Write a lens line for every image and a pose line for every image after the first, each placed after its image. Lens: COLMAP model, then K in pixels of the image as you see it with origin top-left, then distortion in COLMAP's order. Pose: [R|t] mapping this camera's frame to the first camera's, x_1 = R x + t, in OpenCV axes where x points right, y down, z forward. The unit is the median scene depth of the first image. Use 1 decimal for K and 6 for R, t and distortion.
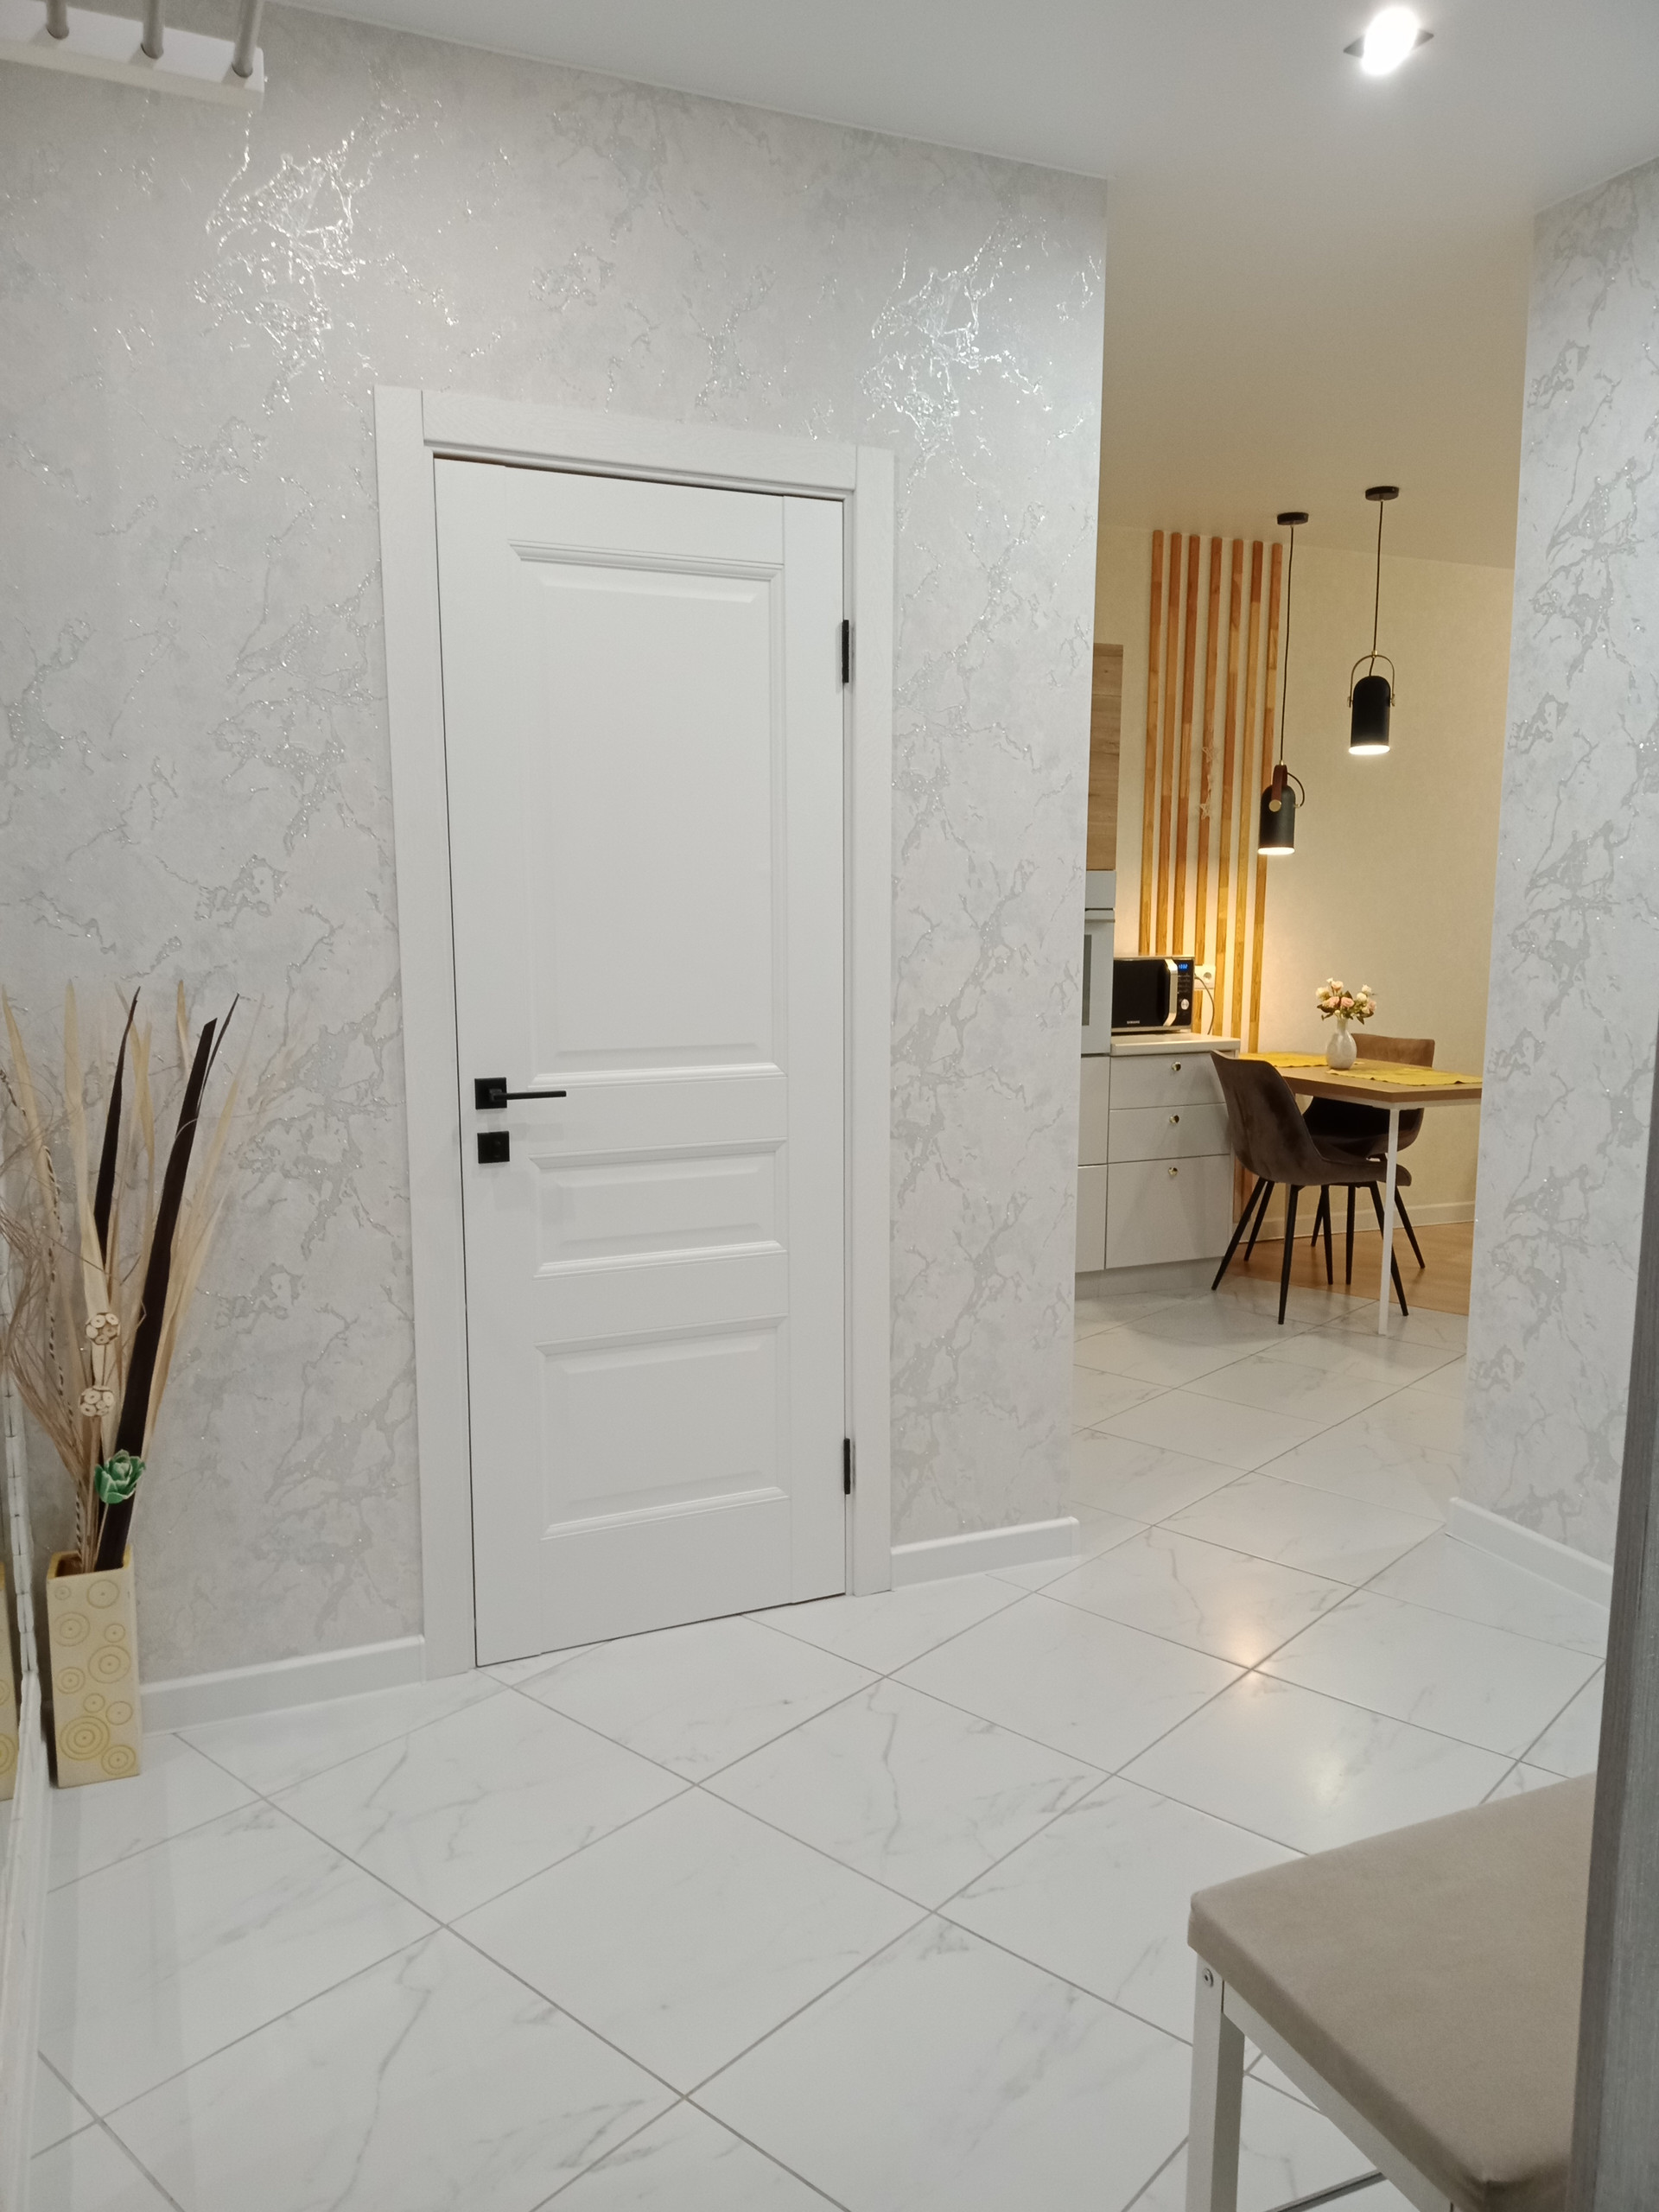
lens RADIAL K [[1585.8, 0, 831.0], [0, 1585.8, 1118.3], [0, 0, 1]] dist [0.095863, -0.142378]
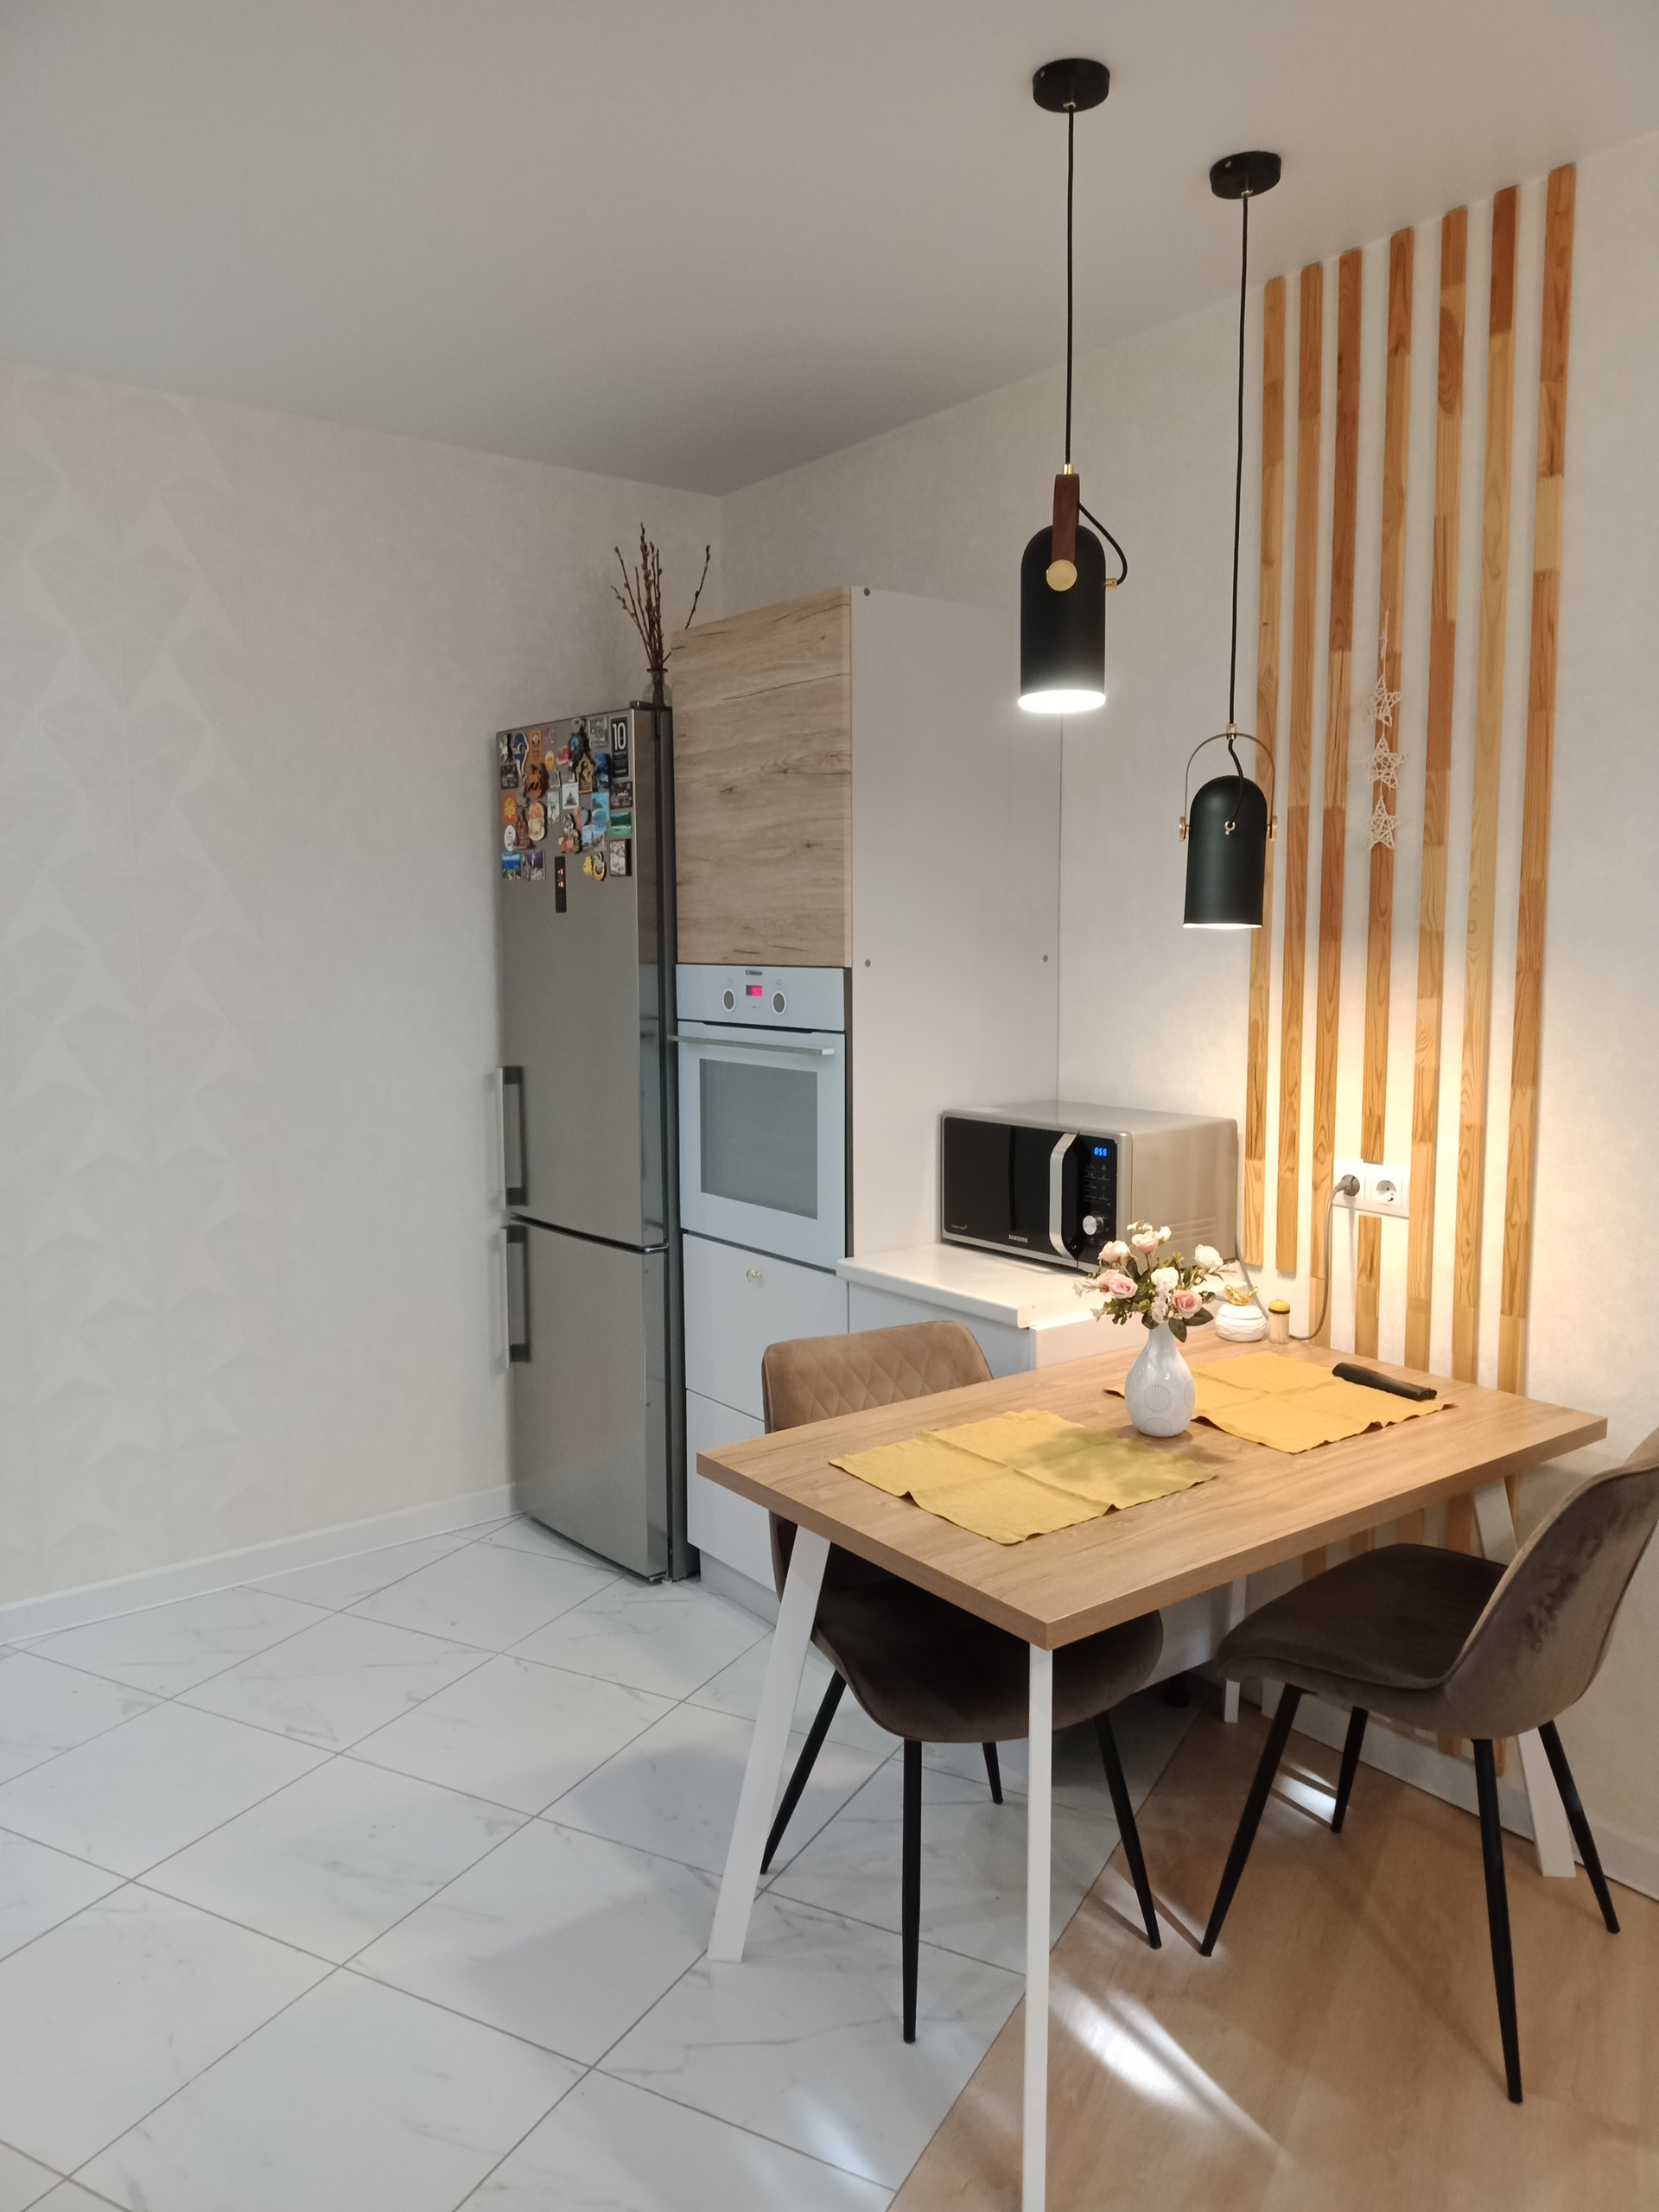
lens RADIAL K [[1585.8, 0, 831.0], [0, 1585.8, 1118.3], [0, 0, 1]] dist [0.095863, -0.142378]
pose [[0.228428, 0.112859, -0.966997, 0.655757], [-0.131844, 0.987694, 0.084130, -0.129630], [0.964592, 0.108275, 0.240497, 0.749686]]
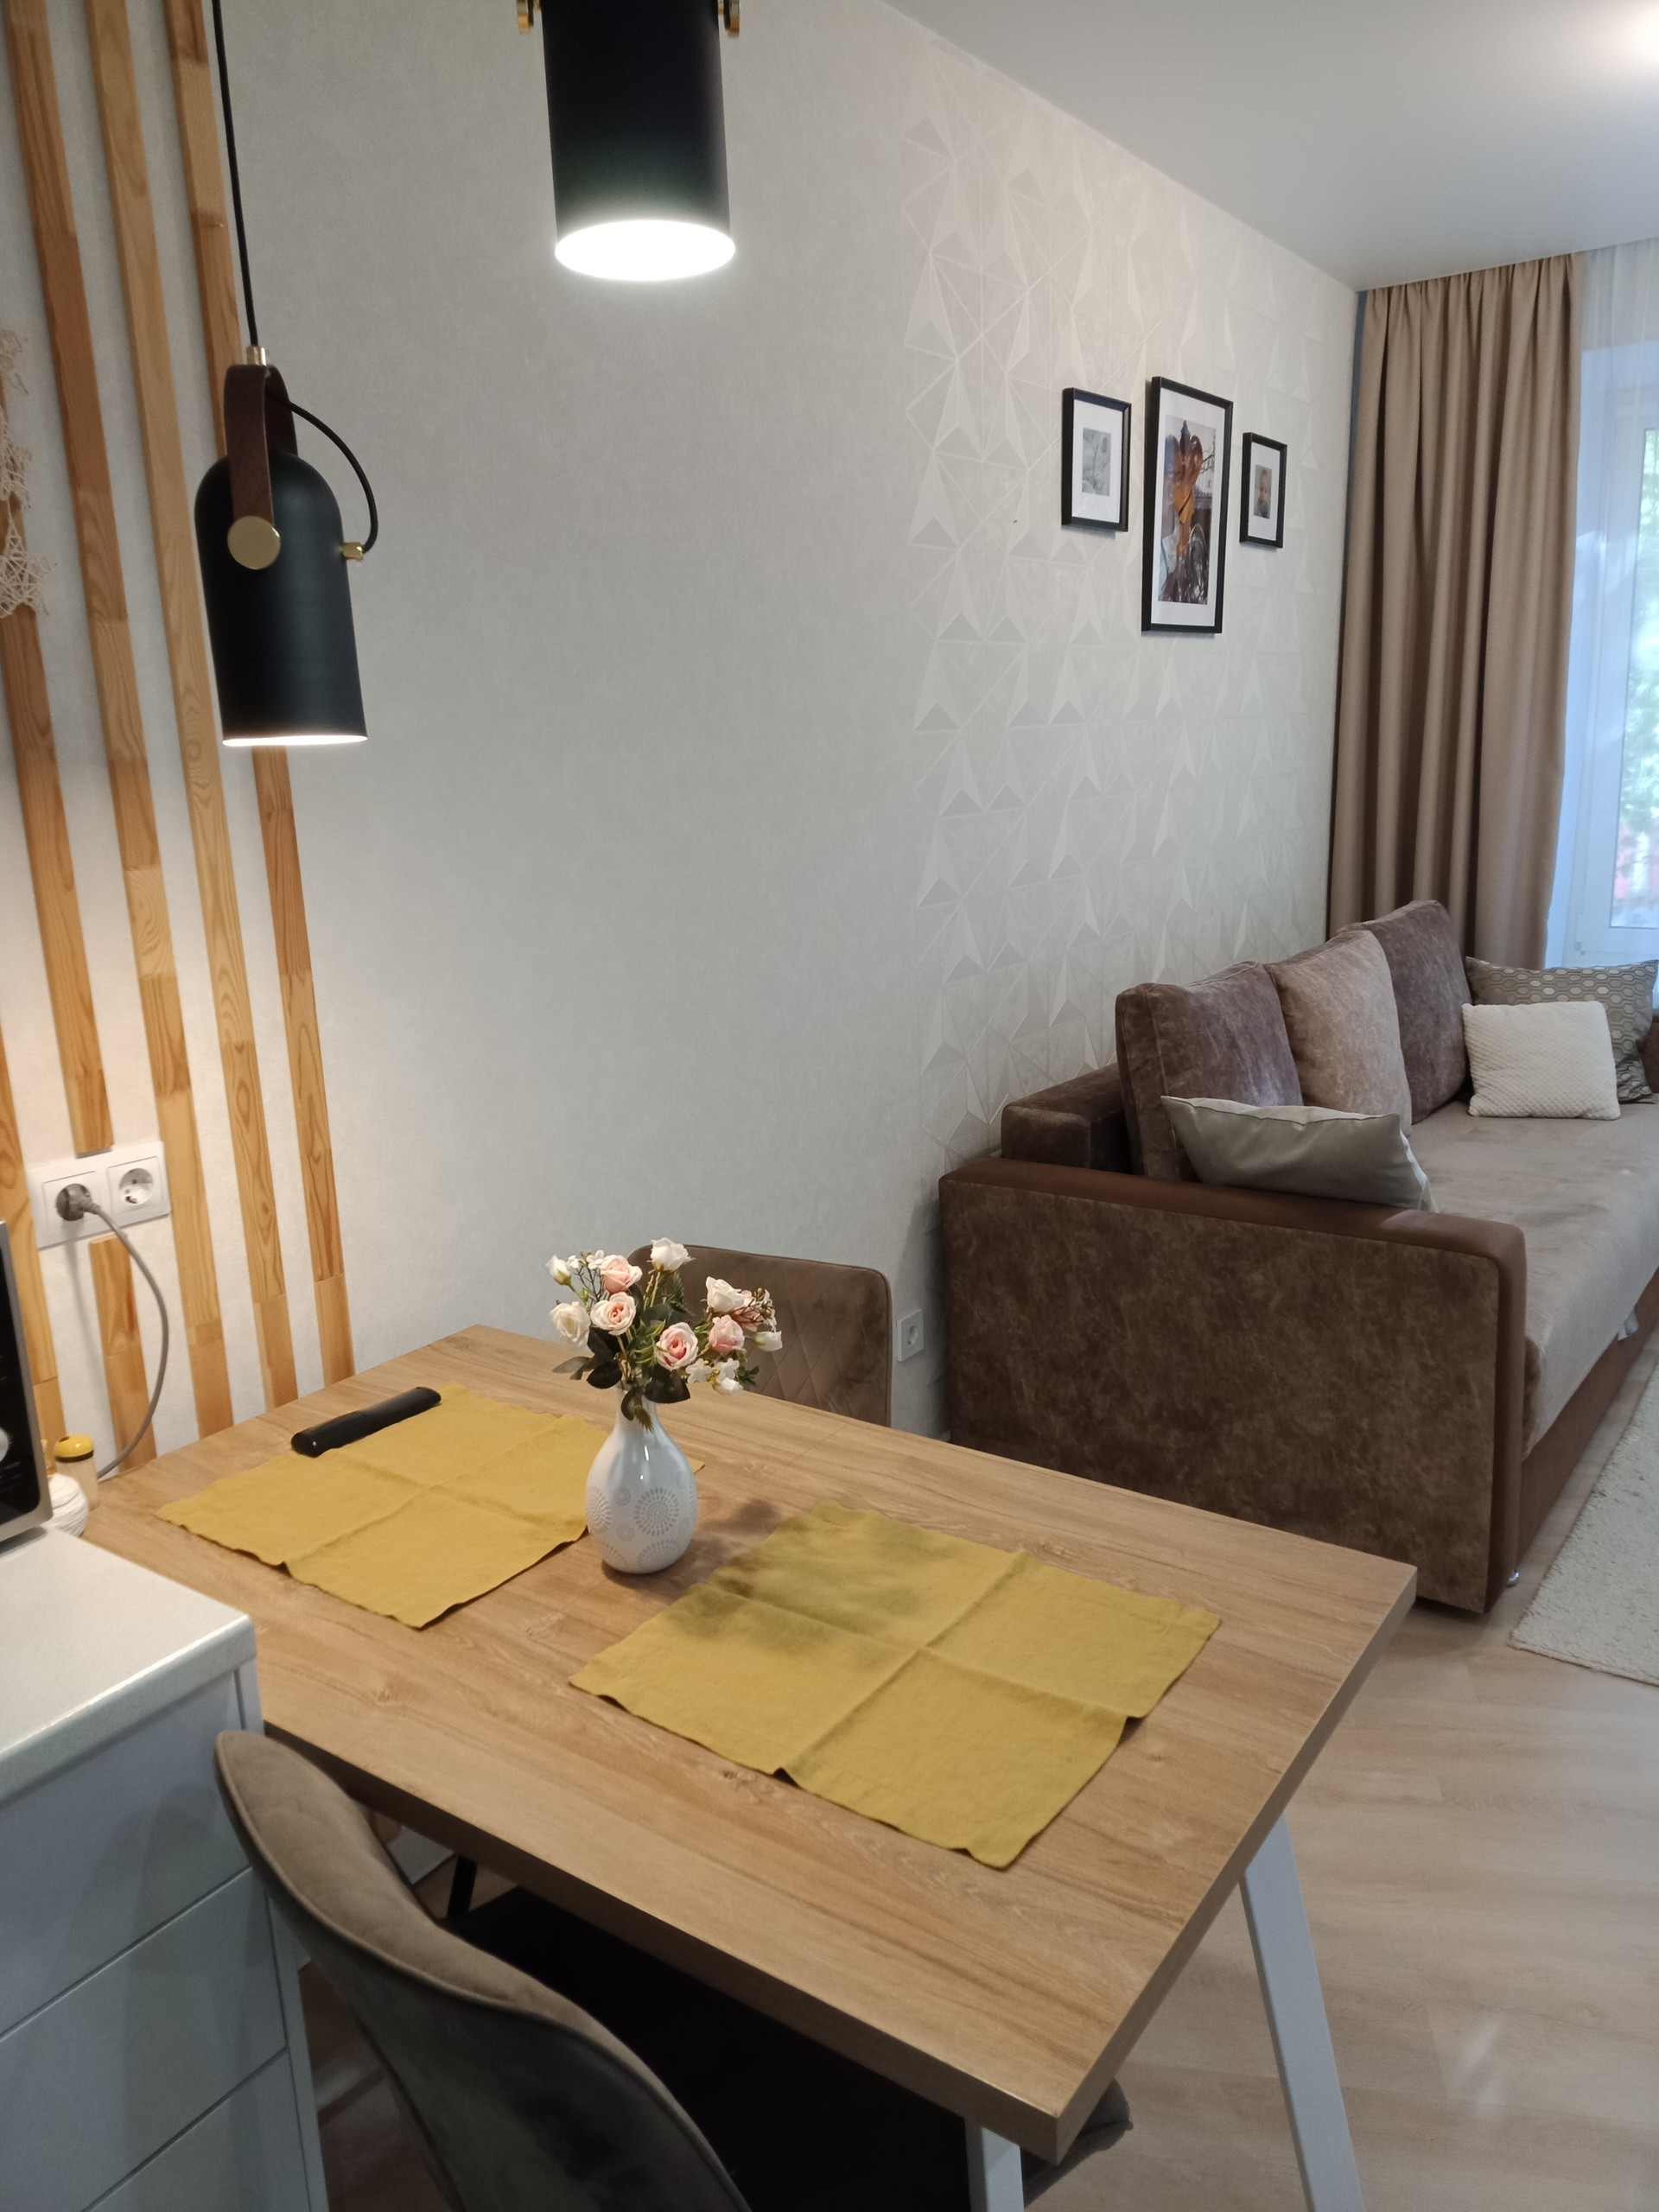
lens RADIAL K [[1585.8, 0, 831.0], [0, 1585.8, 1118.3], [0, 0, 1]] dist [0.095863, -0.142378]
pose [[0.856762, -0.155204, 0.491803, 0.207734], [0.107824, 0.986473, 0.123475, -0.125257], [-0.504314, -0.052760, 0.861907, 0.706870]]
